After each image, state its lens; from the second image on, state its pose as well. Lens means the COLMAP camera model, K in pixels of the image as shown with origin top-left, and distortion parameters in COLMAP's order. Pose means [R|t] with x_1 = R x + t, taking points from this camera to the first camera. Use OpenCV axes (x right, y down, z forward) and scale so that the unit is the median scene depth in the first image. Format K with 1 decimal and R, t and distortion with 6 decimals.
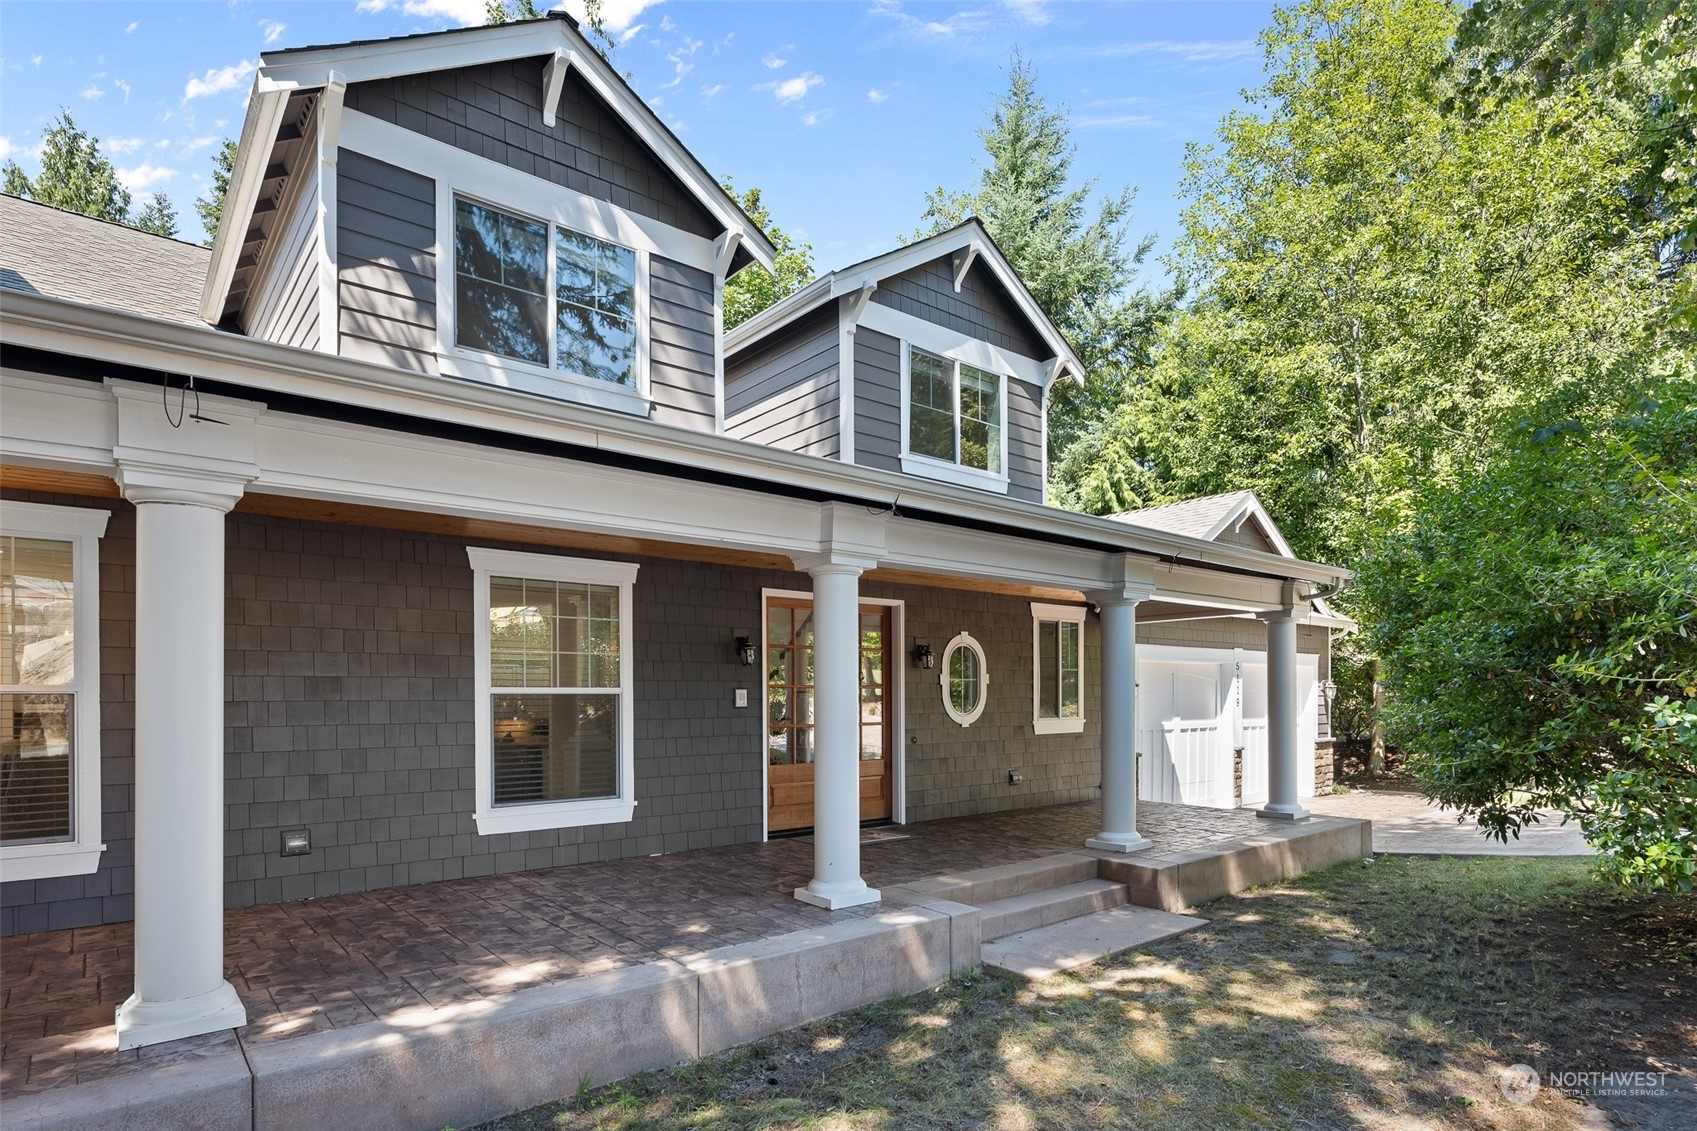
lens RADIAL K [[895.1, 0, 848.5], [0, 895.1, 565.5], [0, 0, 1]] dist [-0.001054, -0.000309]
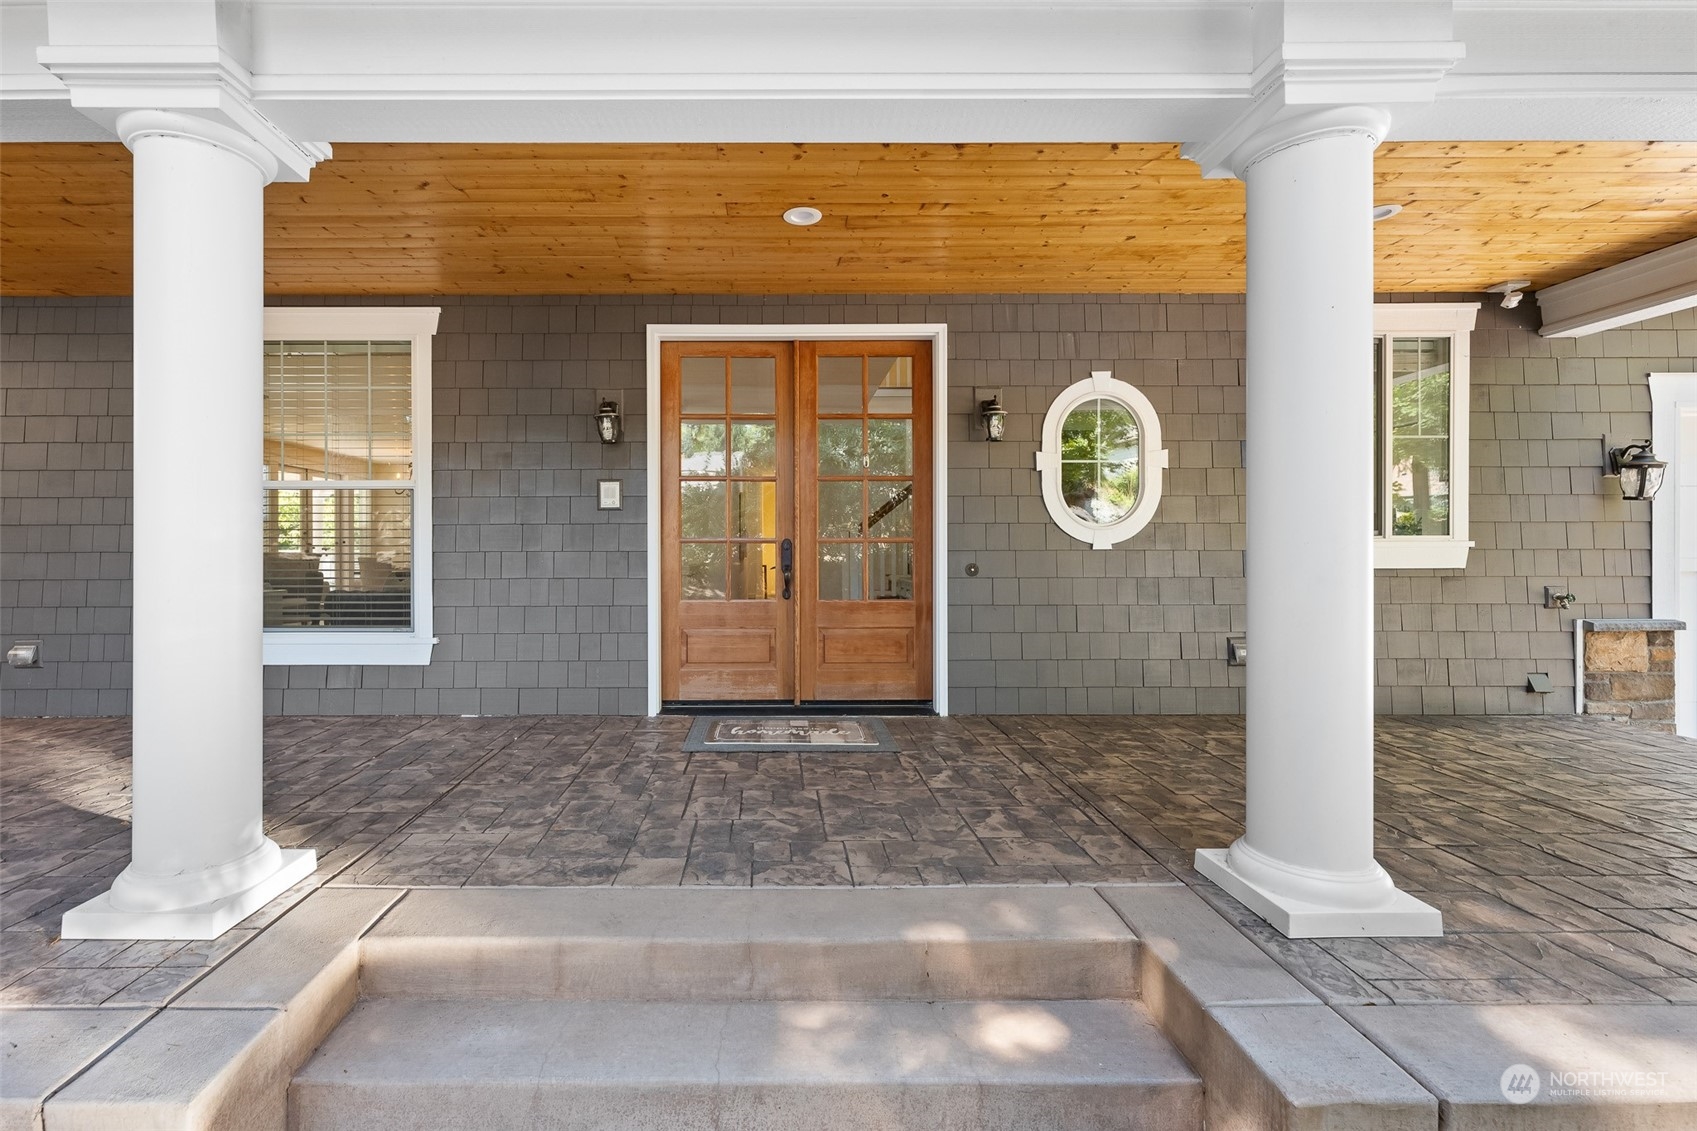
lens RADIAL K [[718.3, 0, 848.5], [0, 718.3, 502.8], [0, 0, 1]] dist [0.003582, -0.000065]
pose [[0.774869, -0.029679, -0.631425, 0.295949], [0.089161, 0.994042, 0.062693, 0.117269], [0.625802, -0.104878, 0.772899, 0.604987]]
